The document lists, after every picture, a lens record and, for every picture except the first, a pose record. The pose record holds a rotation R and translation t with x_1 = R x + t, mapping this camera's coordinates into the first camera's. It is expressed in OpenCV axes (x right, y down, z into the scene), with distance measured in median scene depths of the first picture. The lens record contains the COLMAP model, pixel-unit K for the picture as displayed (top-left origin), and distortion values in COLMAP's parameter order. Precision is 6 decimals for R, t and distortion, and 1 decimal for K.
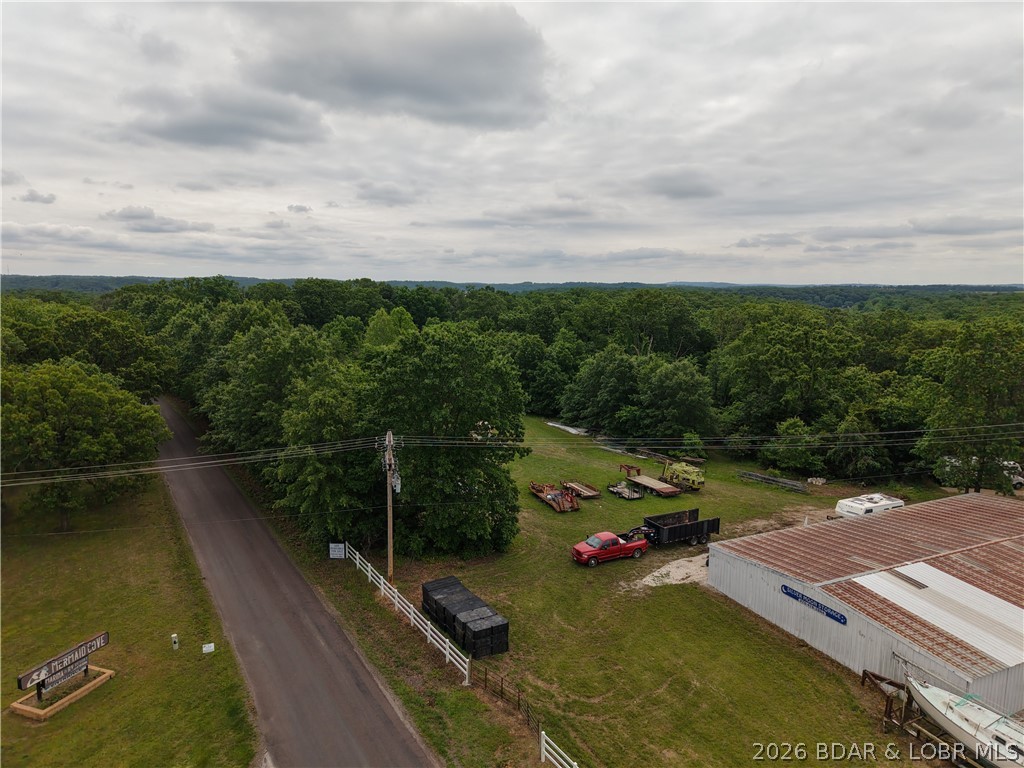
lens RADIAL K [[688.0, 0, 515.9], [0, 688.0, 377.5], [0, 0, 1]] dist [0.028055, -0.024203]
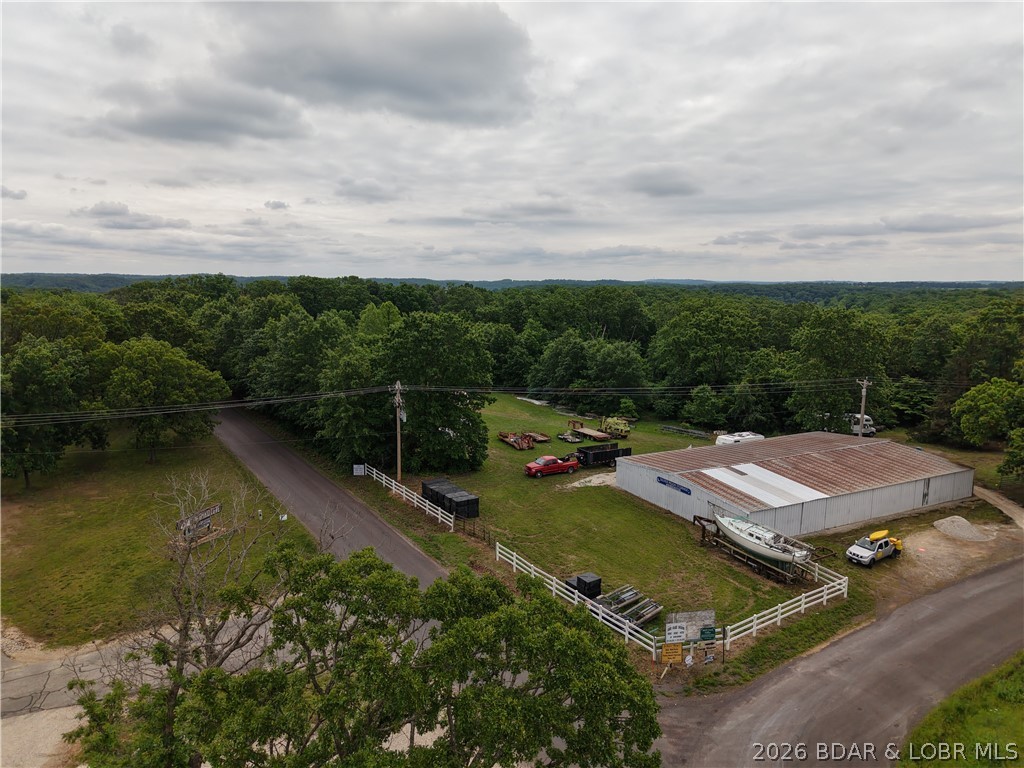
lens RADIAL K [[688.0, 0, 512.9], [0, 688.0, 384.8], [0, 0, 1]] dist [0.028055, -0.024203]
pose [[0.999708, -0.004377, 0.023755, 0.010117], [0.004043, 0.999893, 0.014081, 0.025539], [-0.023814, -0.013981, 0.999619, -0.181505]]
